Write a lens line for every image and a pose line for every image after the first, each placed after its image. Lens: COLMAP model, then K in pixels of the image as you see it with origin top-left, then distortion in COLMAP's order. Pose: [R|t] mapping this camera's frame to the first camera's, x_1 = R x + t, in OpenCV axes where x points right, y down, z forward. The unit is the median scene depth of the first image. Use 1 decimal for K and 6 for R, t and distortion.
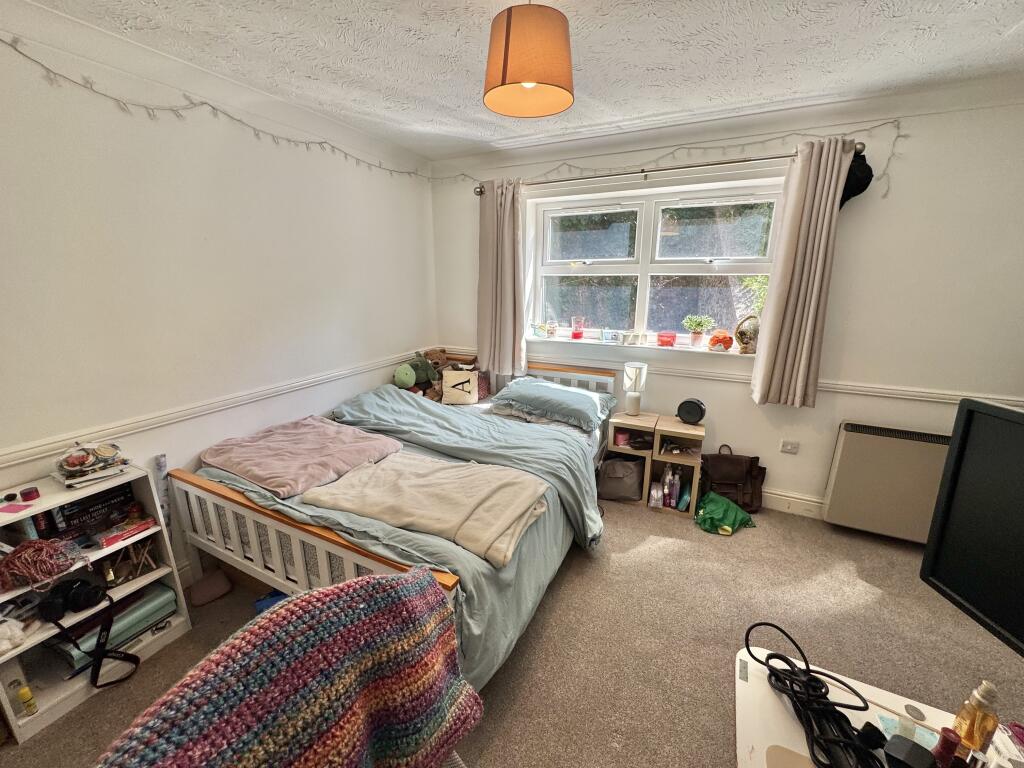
lens RADIAL K [[409.2, 0, 512.0], [0, 409.2, 382.8], [0, 0, 1]] dist [-0.004678, -0.000046]
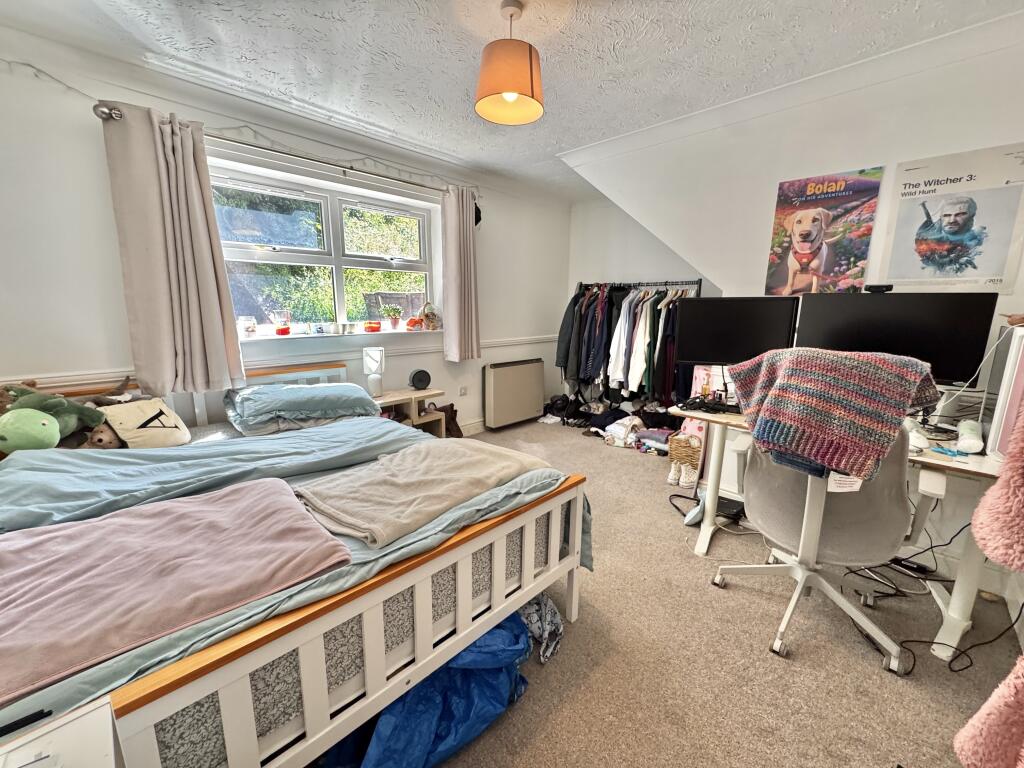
lens RADIAL K [[409.2, 0, 512.0], [0, 409.2, 382.8], [0, 0, 1]] dist [-0.004678, -0.000046]
pose [[0.307296, -0.179755, 0.934482, -0.683718], [0.229306, 0.967049, 0.110614, 0.007394], [-0.923574, 0.180291, 0.338389, 0.359613]]
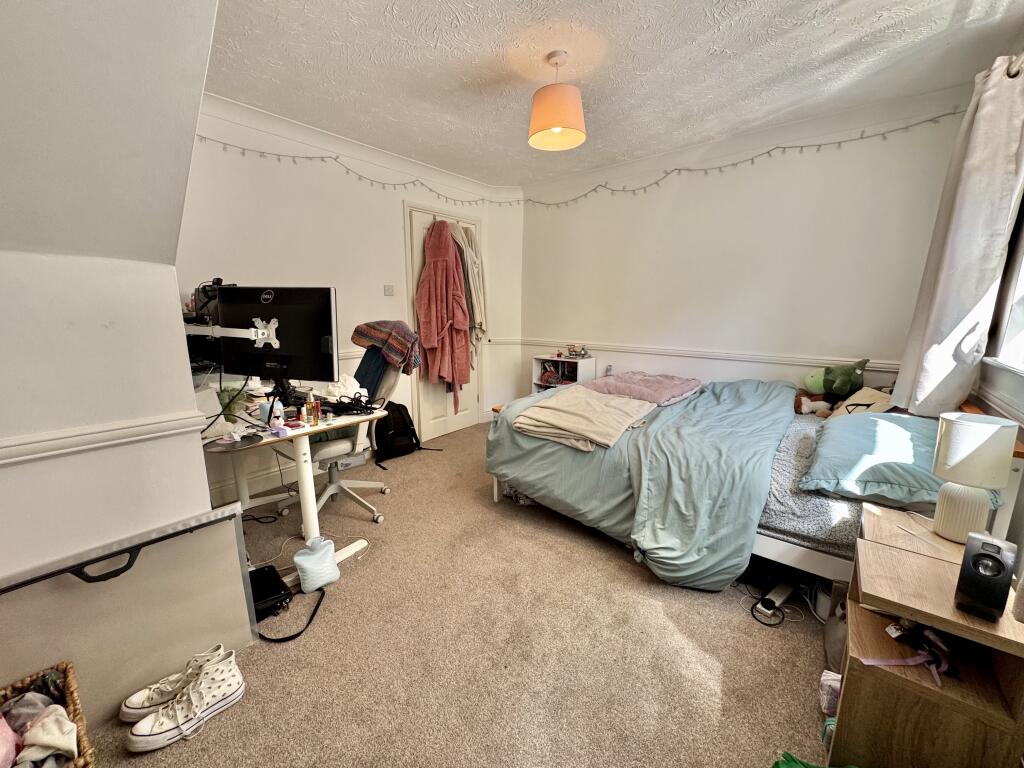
lens RADIAL K [[409.2, 0, 512.0], [0, 409.2, 382.8], [0, 0, 1]] dist [-0.004678, -0.000046]
pose [[-0.224828, 0.170723, -0.959326, 0.893308], [-0.252251, 0.940771, 0.226539, -0.056972], [0.941181, 0.292923, -0.168446, 0.703807]]
